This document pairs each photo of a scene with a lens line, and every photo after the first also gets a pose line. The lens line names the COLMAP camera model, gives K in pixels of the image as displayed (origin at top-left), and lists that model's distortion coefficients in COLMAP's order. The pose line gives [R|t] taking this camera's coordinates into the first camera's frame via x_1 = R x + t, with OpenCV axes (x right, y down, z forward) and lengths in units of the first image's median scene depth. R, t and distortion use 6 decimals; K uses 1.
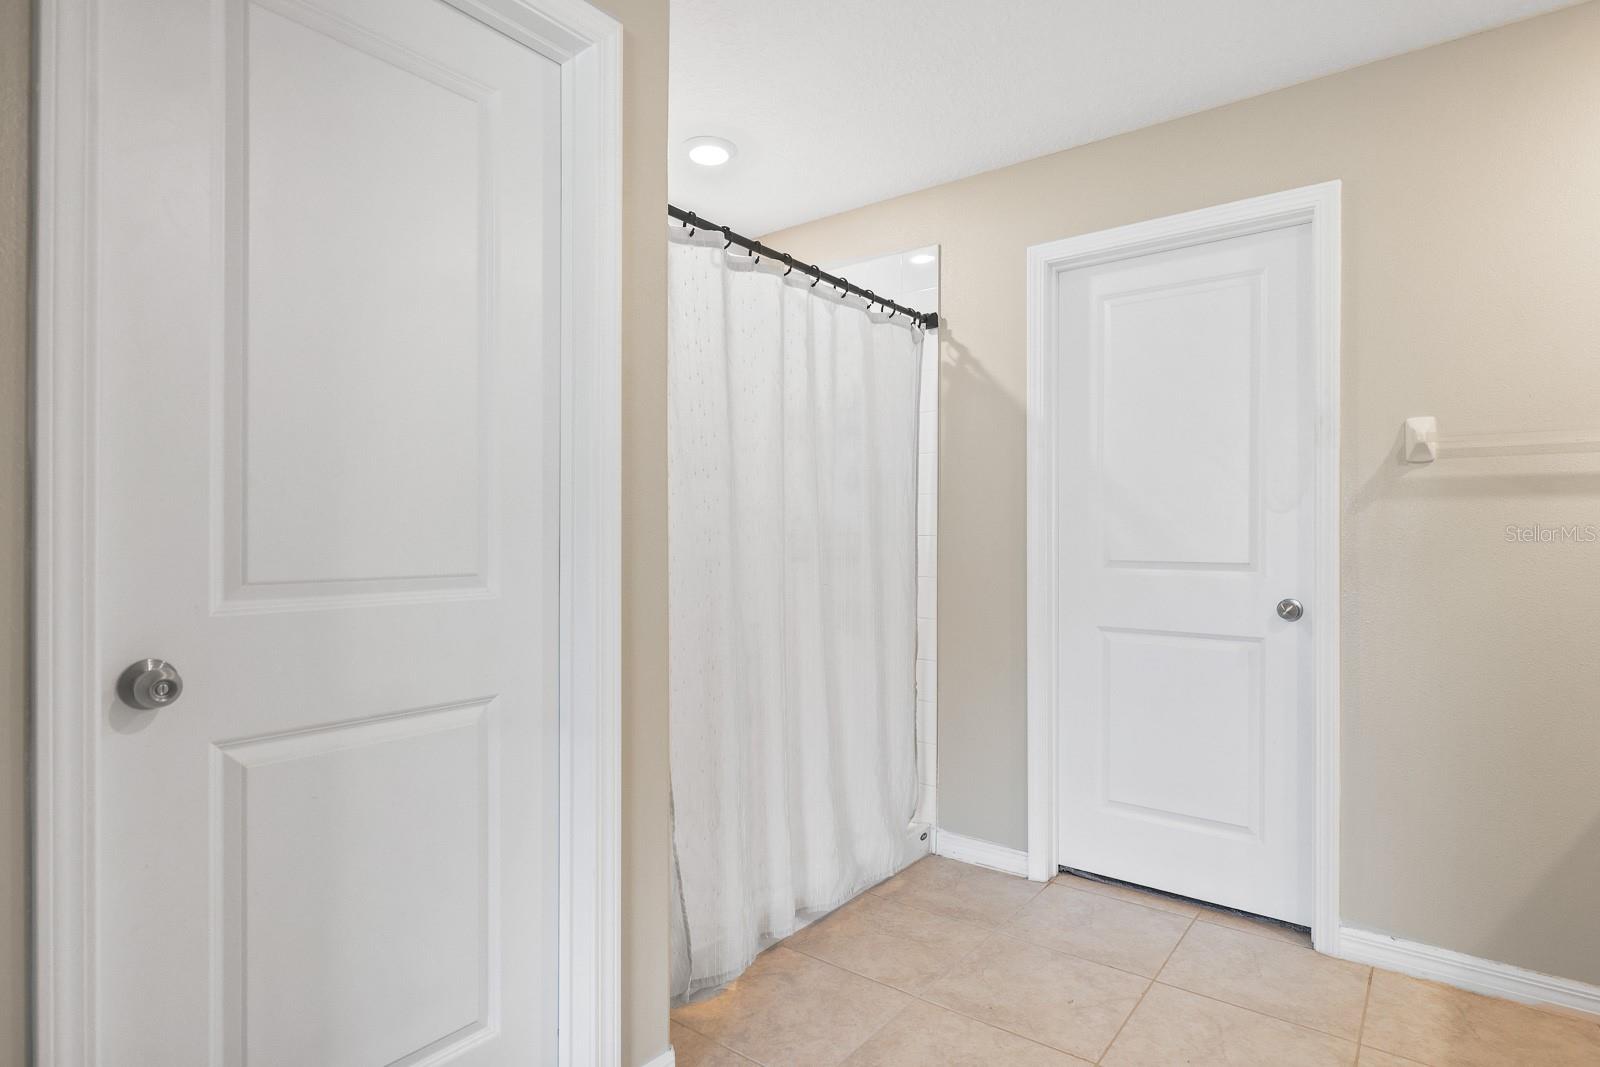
lens RADIAL K [[830.9, 0, 803.2], [0, 830.9, 529.5], [0, 0, 1]] dist [-0.000251, -0.000350]
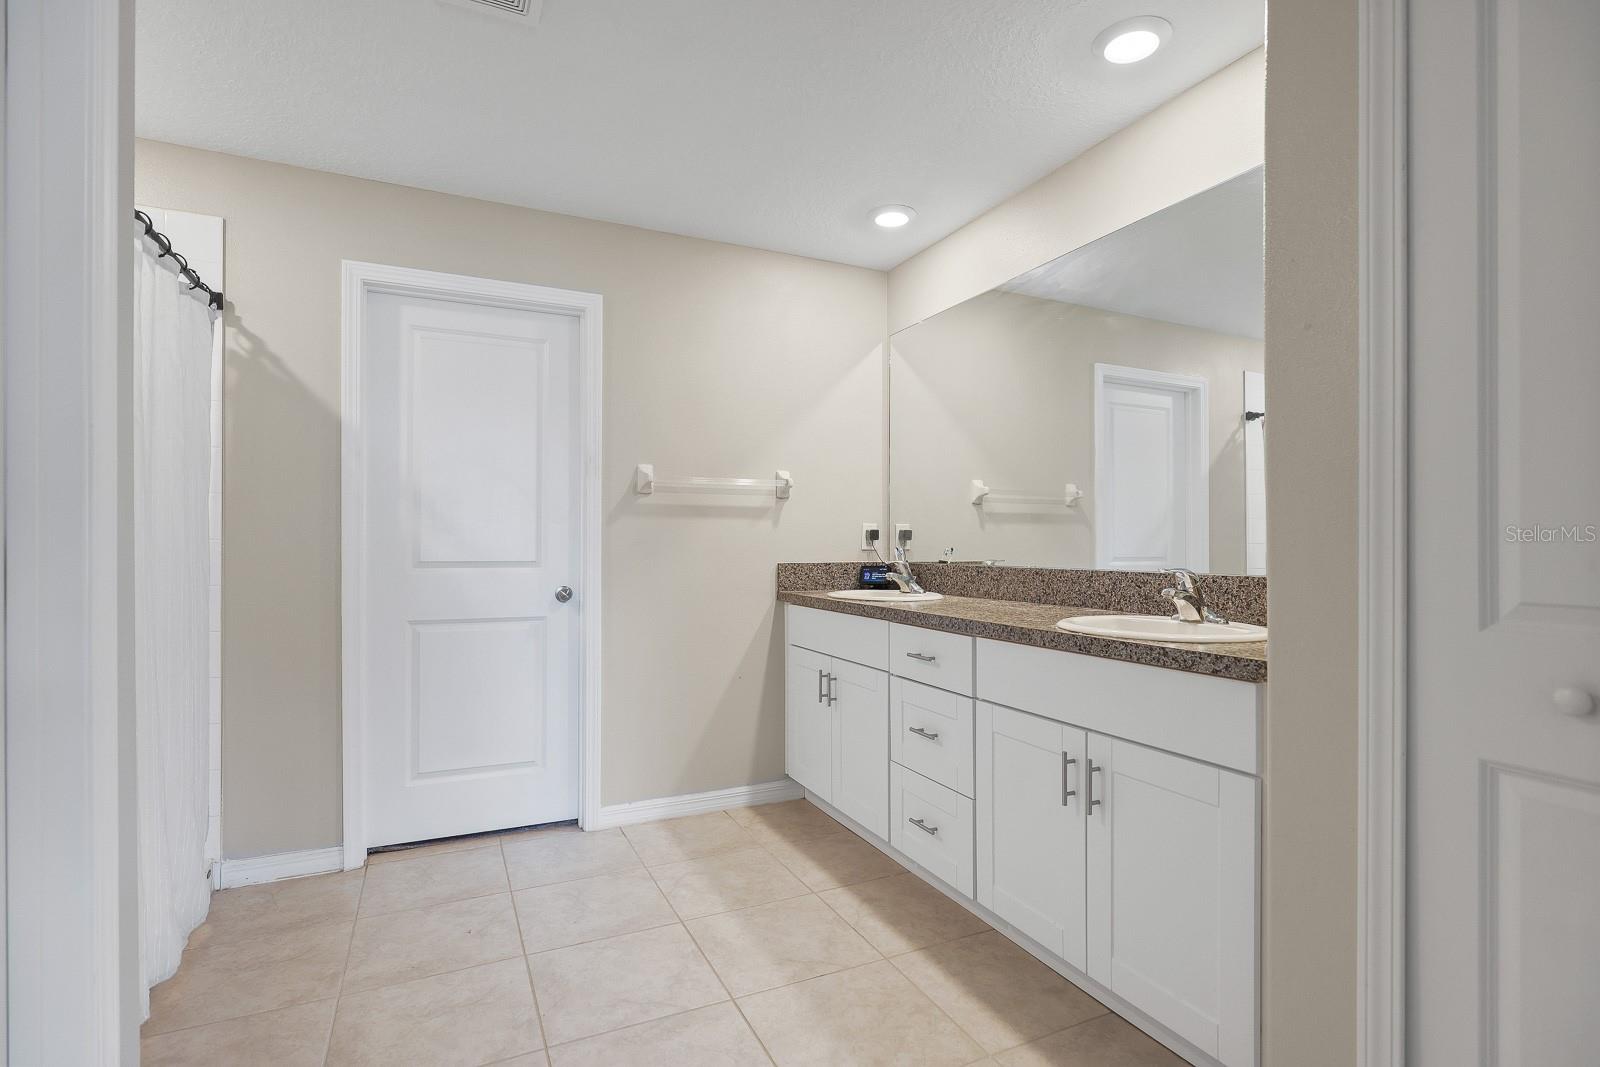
lens RADIAL K [[776.0, 0, 799.7], [0, 776.0, 539.4], [0, 0, 1]] dist [-0.000562, -0.000126]
pose [[0.462150, 0.002324, 0.886799, -0.365443], [-0.009940, 0.999947, 0.002559, -0.001246], [-0.886746, -0.009998, 0.462148, 0.058596]]
